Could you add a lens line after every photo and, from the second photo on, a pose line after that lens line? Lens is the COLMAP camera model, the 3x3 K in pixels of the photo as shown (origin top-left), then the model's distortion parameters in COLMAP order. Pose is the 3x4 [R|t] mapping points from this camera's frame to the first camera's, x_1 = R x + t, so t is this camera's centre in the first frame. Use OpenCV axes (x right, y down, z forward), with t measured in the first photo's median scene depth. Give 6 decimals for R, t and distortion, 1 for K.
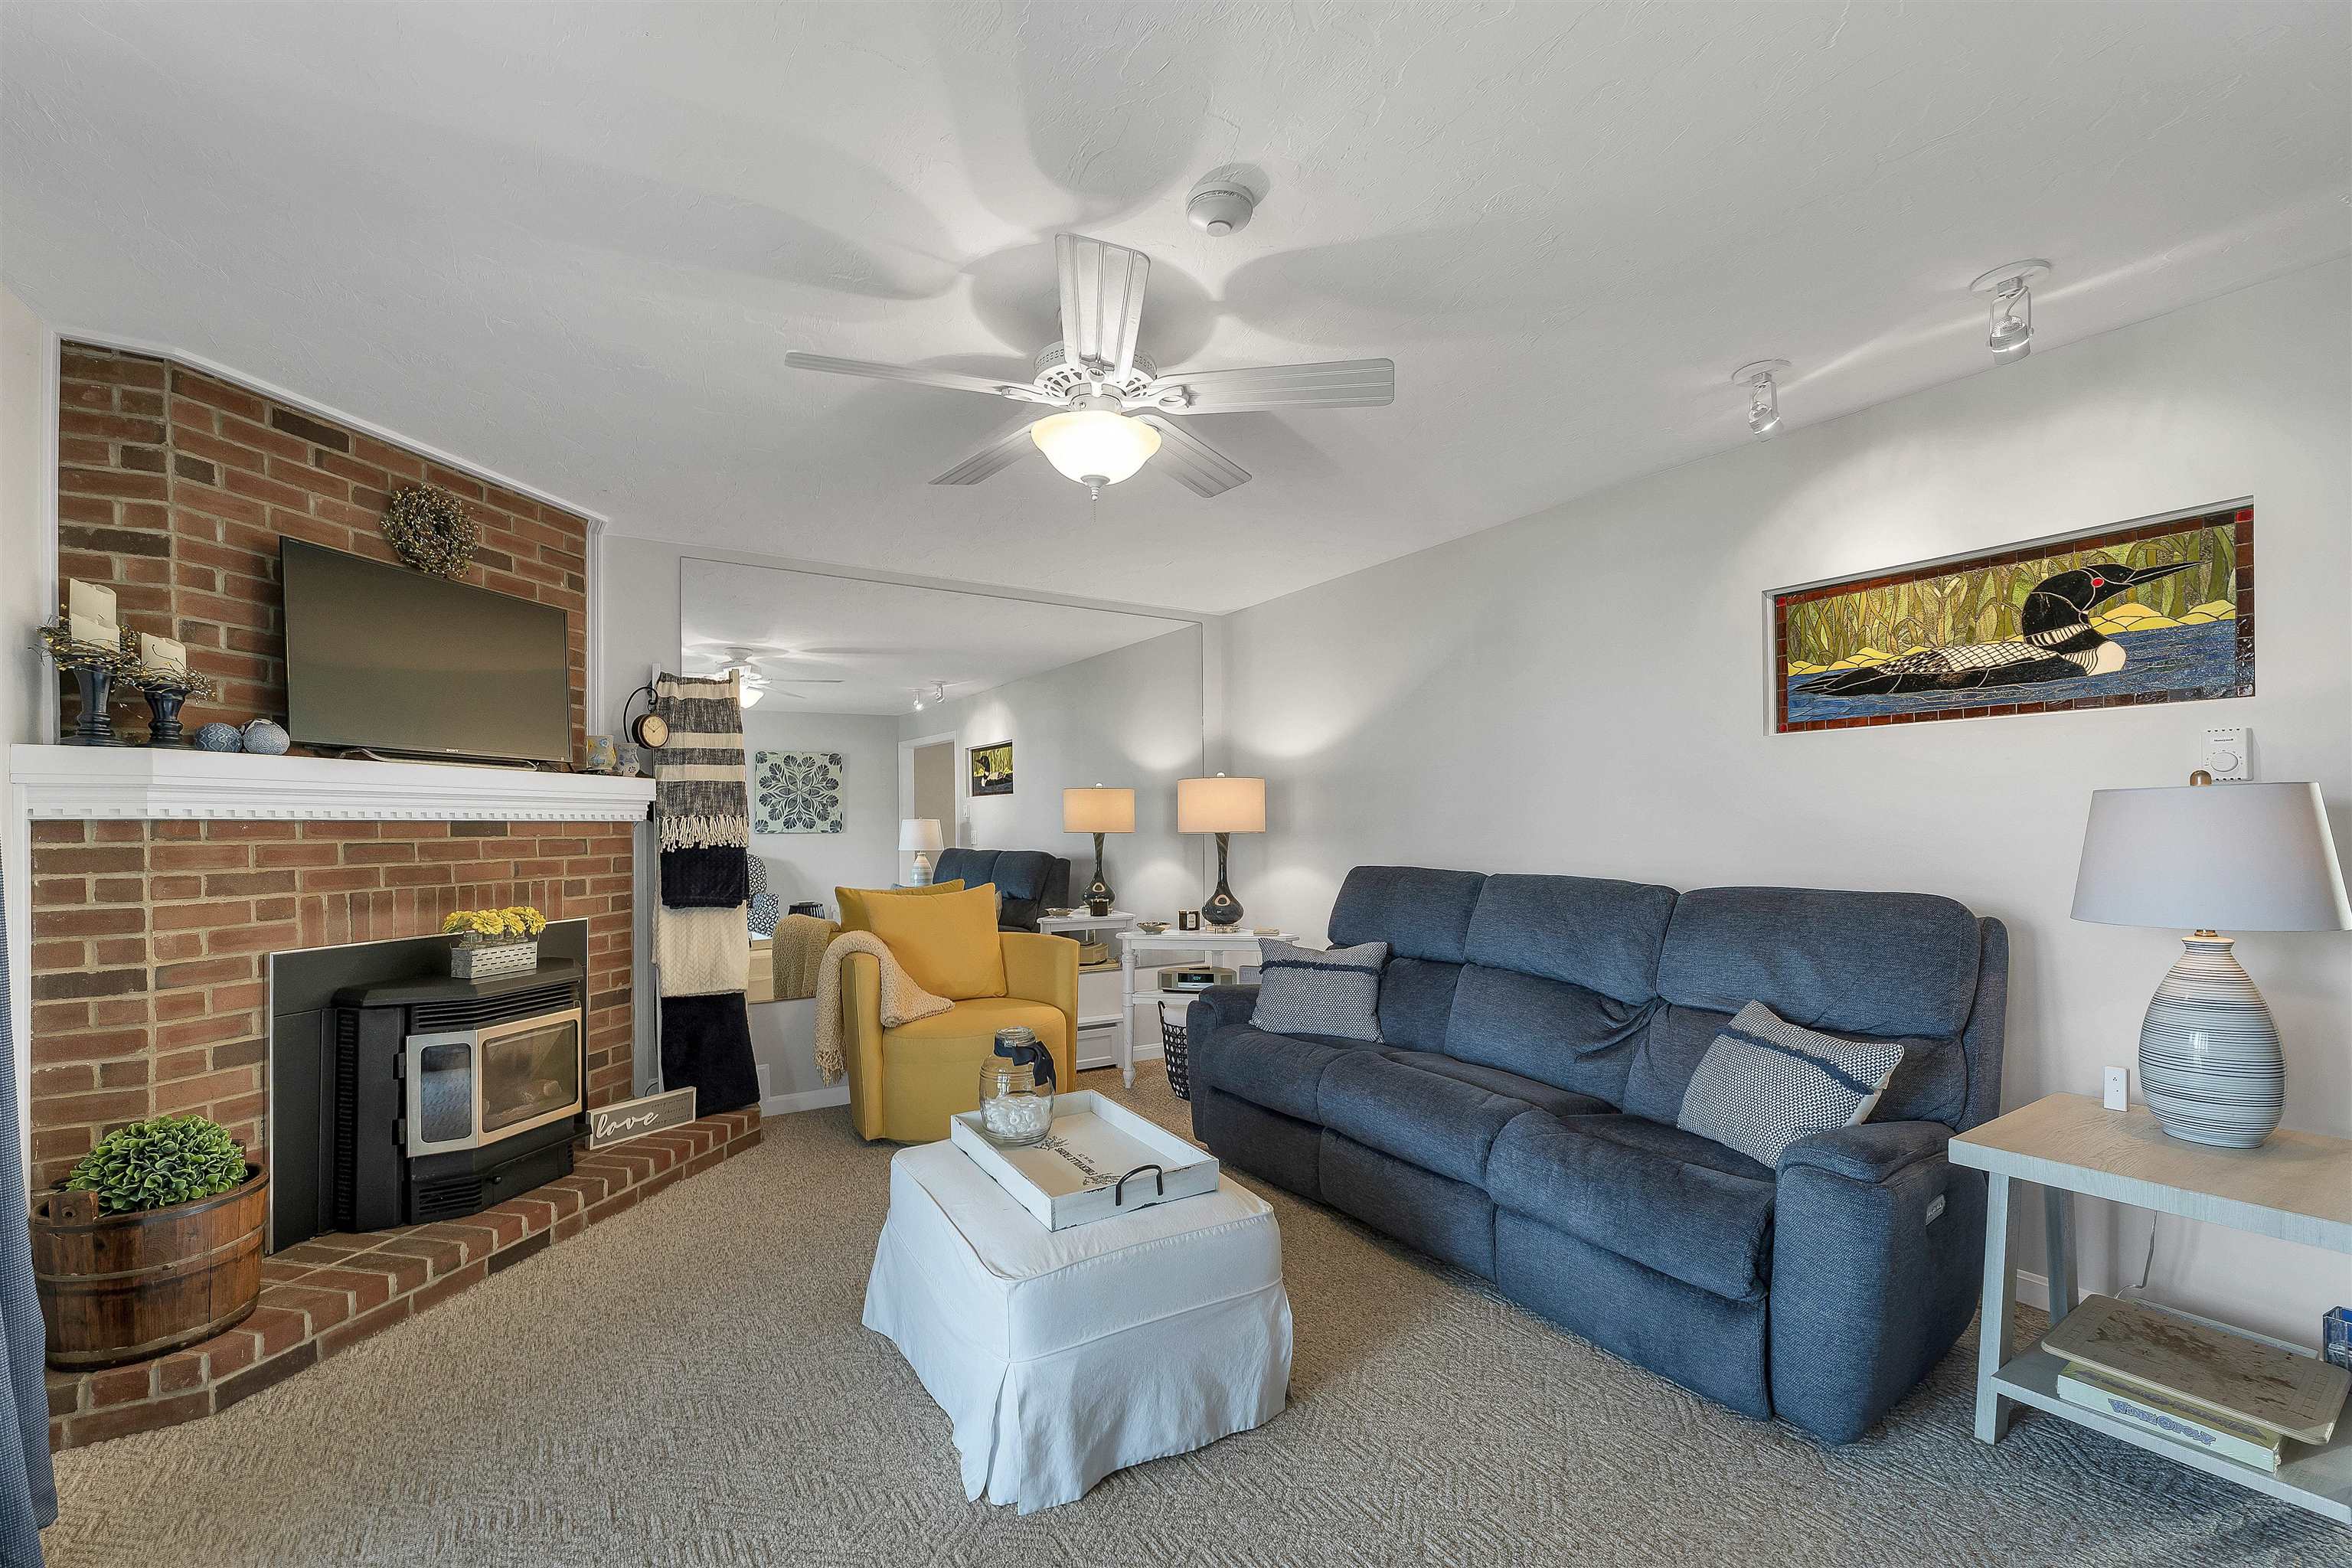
lens RADIAL K [[1010.7, 0, 1179.9], [0, 1010.7, 824.5], [0, 0, 1]] dist [-0.003099, -0.000234]
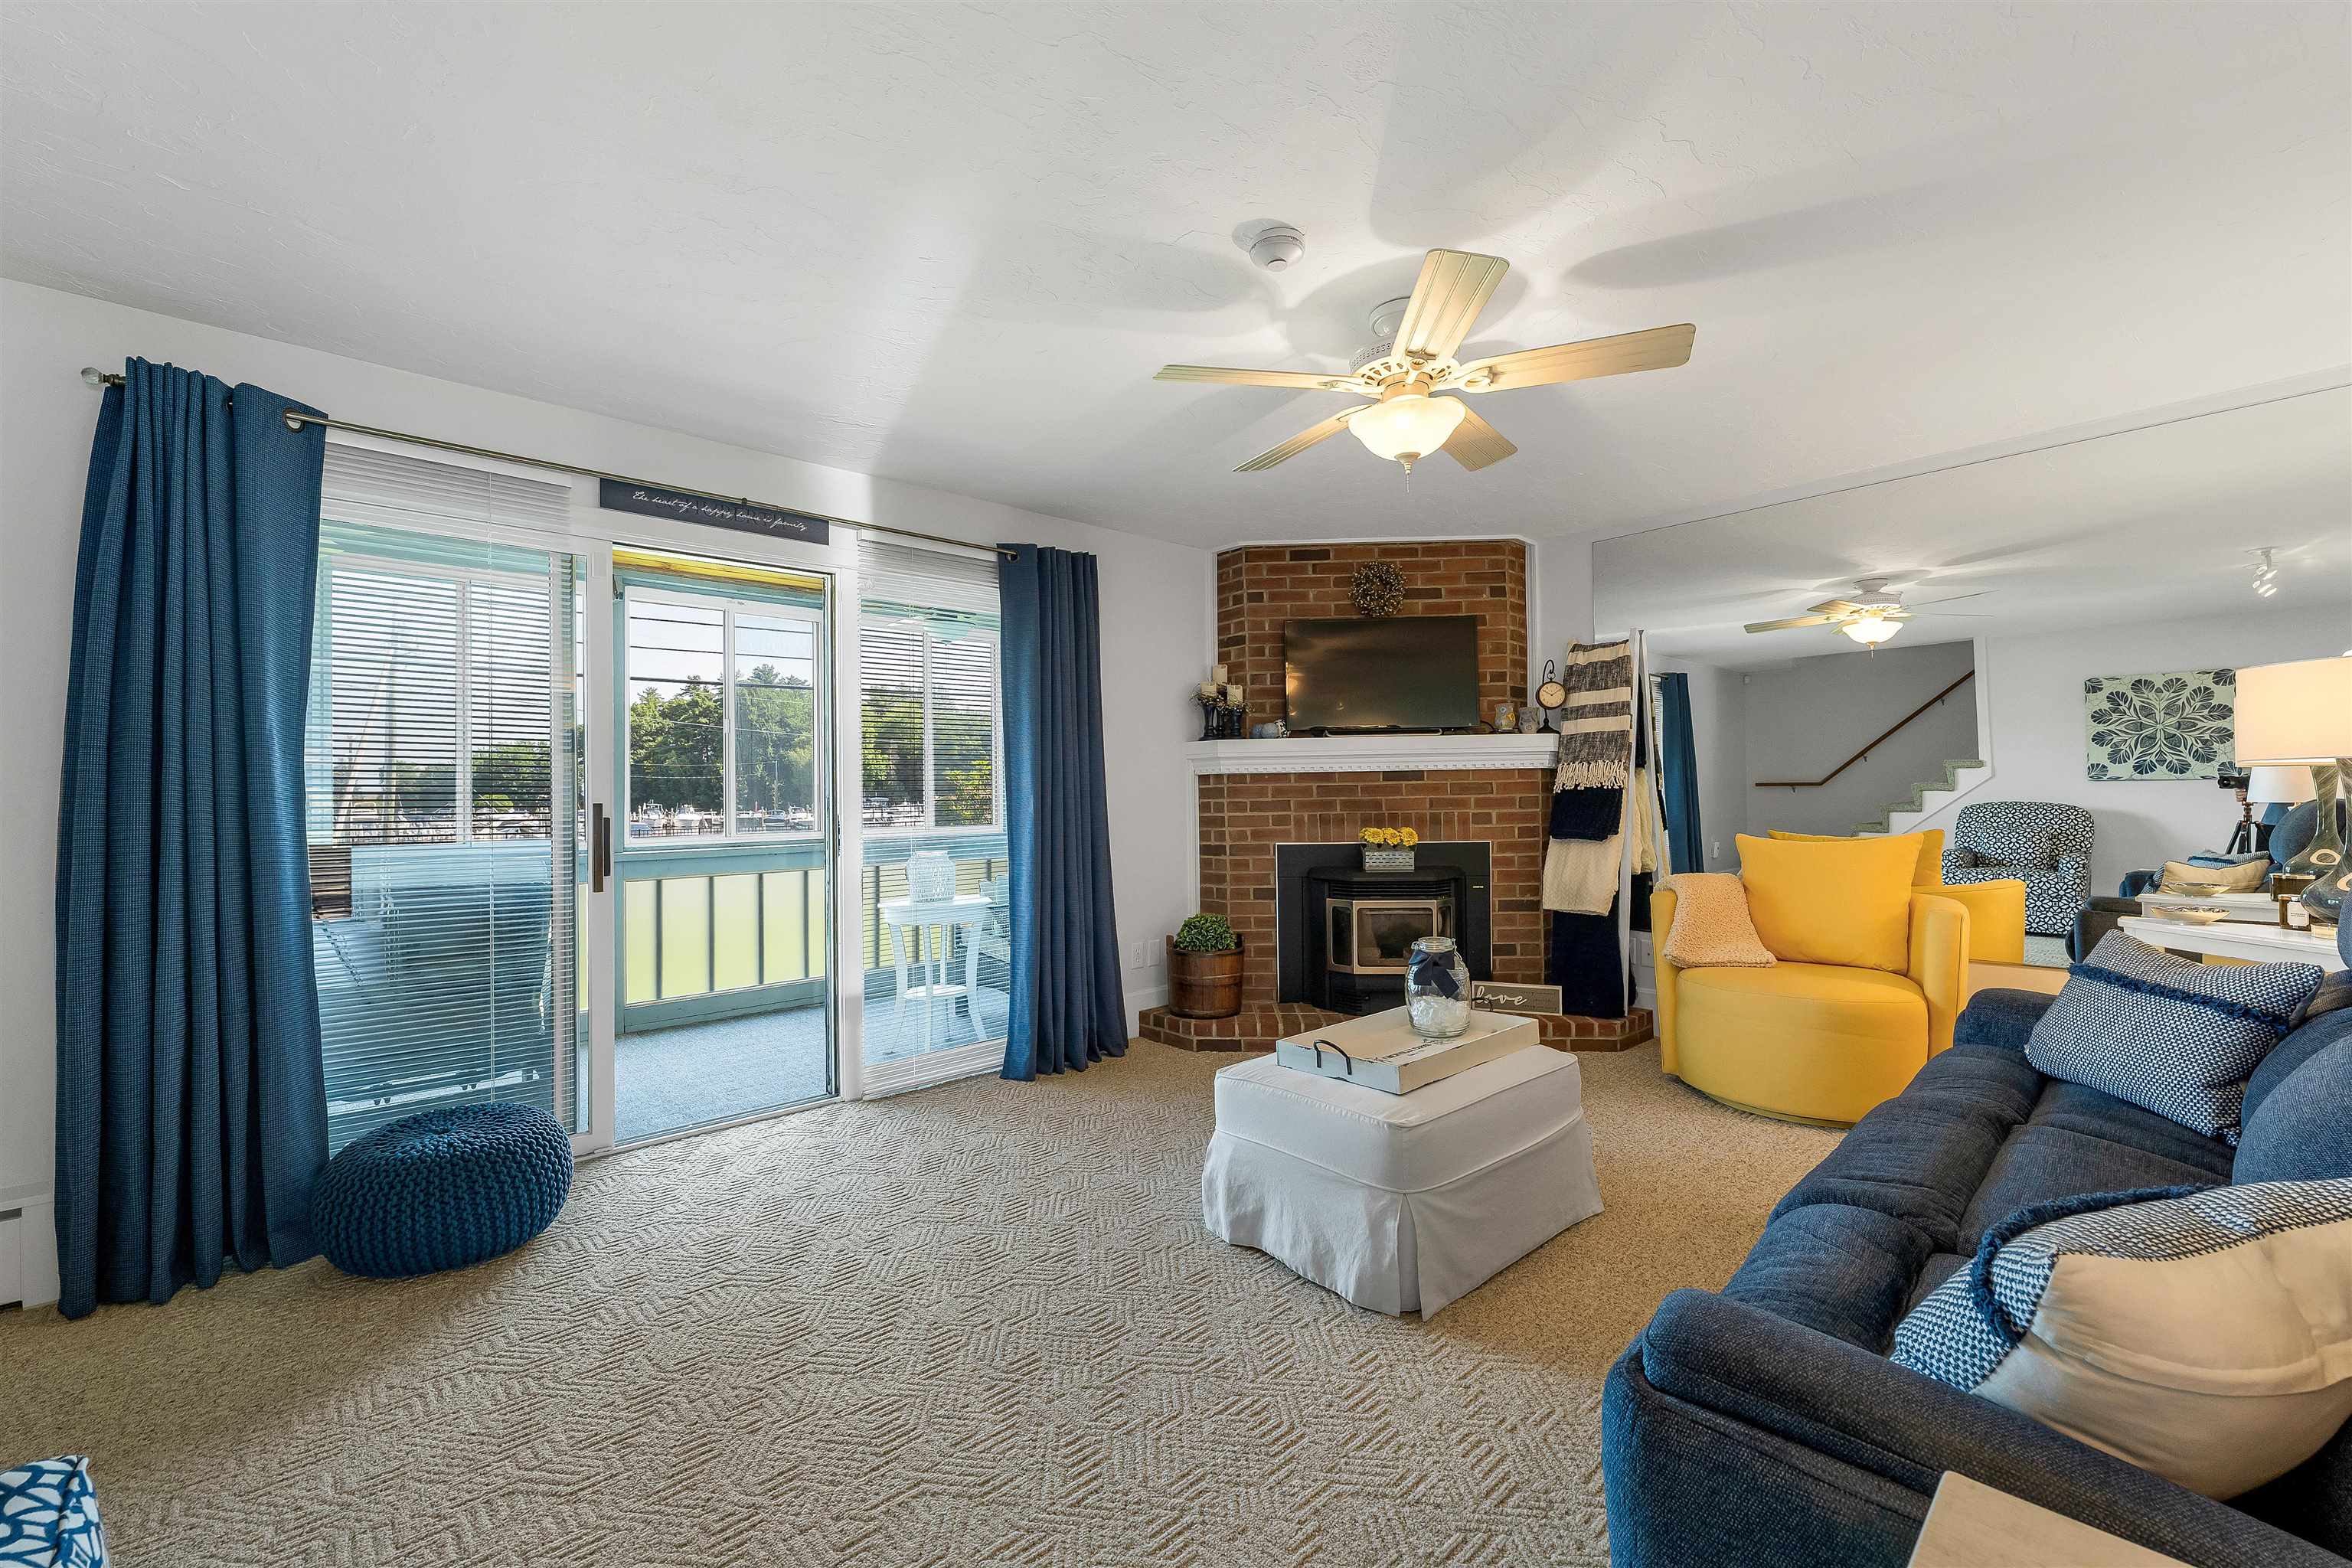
lens RADIAL K [[992.5, 0, 1175.8], [0, 992.5, 798.3], [0, 0, 1]] dist [0.000552, -0.000055]
pose [[0.146301, -0.002035, -0.989238, 0.744057], [0.015007, 0.999887, 0.000162, 0.032704], [0.989126, -0.014869, 0.146316, 0.442570]]
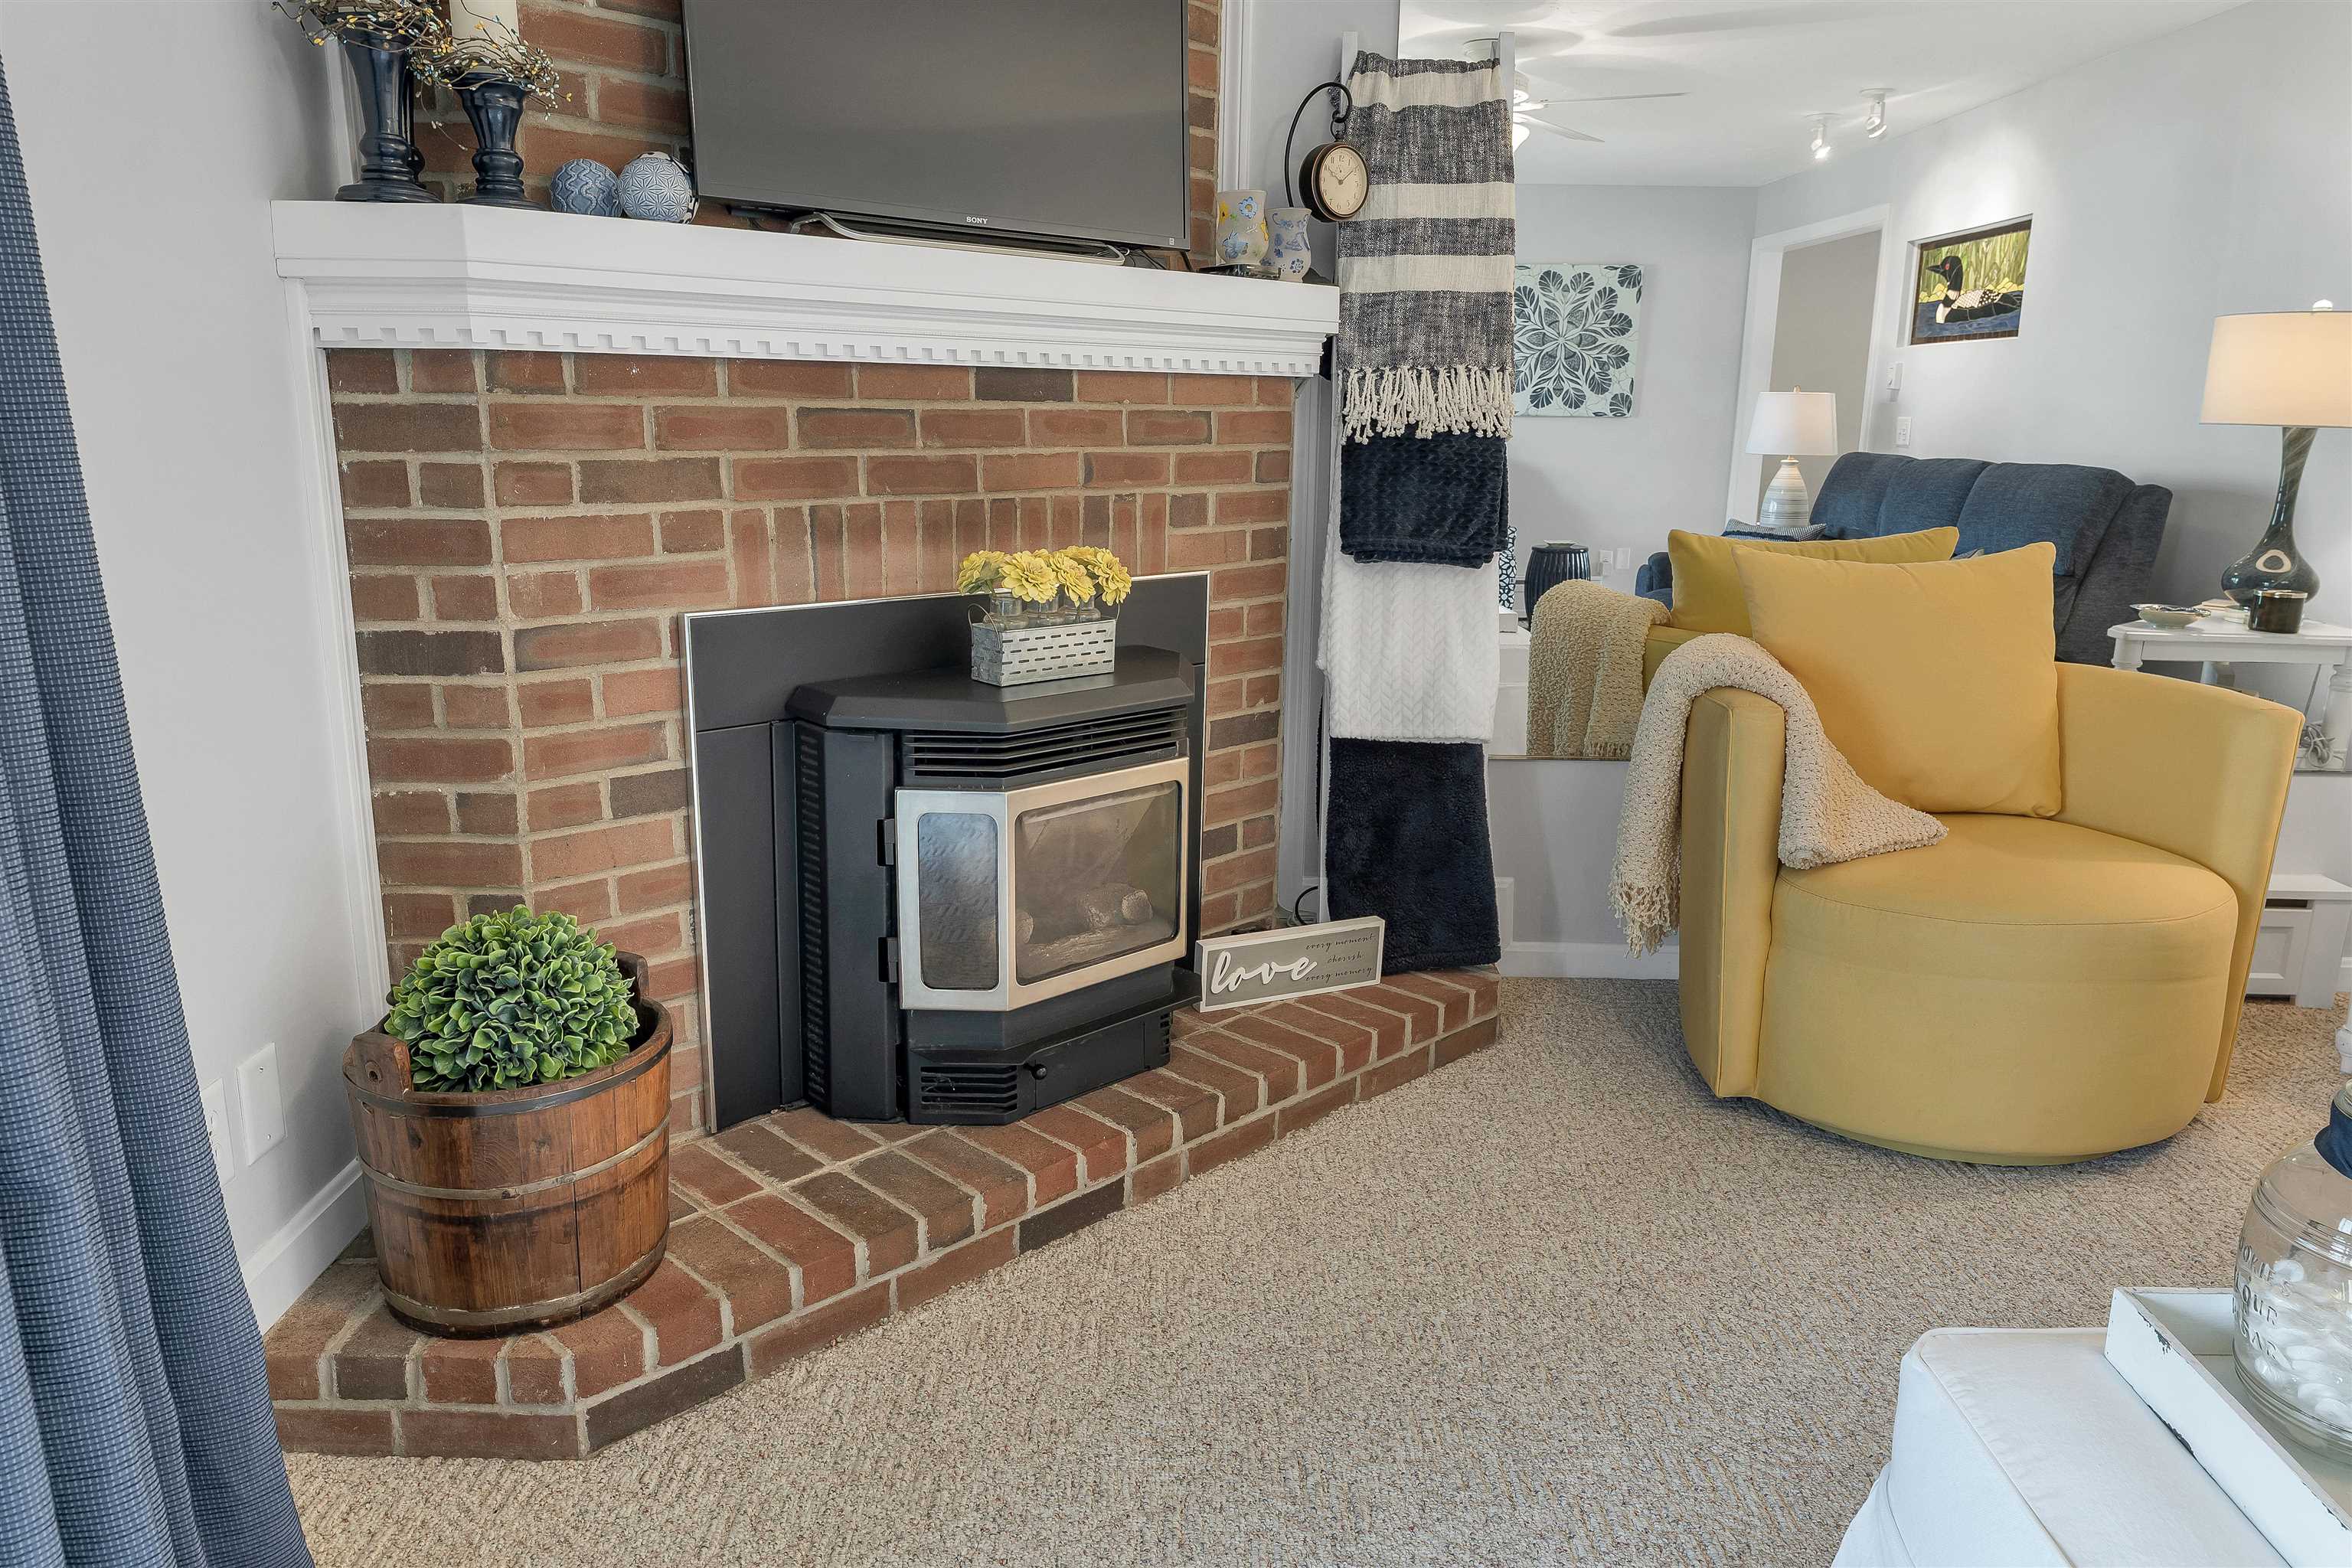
lens RADIAL K [[1591.9, 0, 1155.9], [0, 1591.9, 784.8], [0, 0, 1]] dist [0.000443, -0.000571]
pose [[0.836178, 0.142387, -0.529653, -0.191074], [-0.016686, 0.971870, 0.234927, 0.010527], [0.548204, -0.187603, 0.815032, 0.352567]]
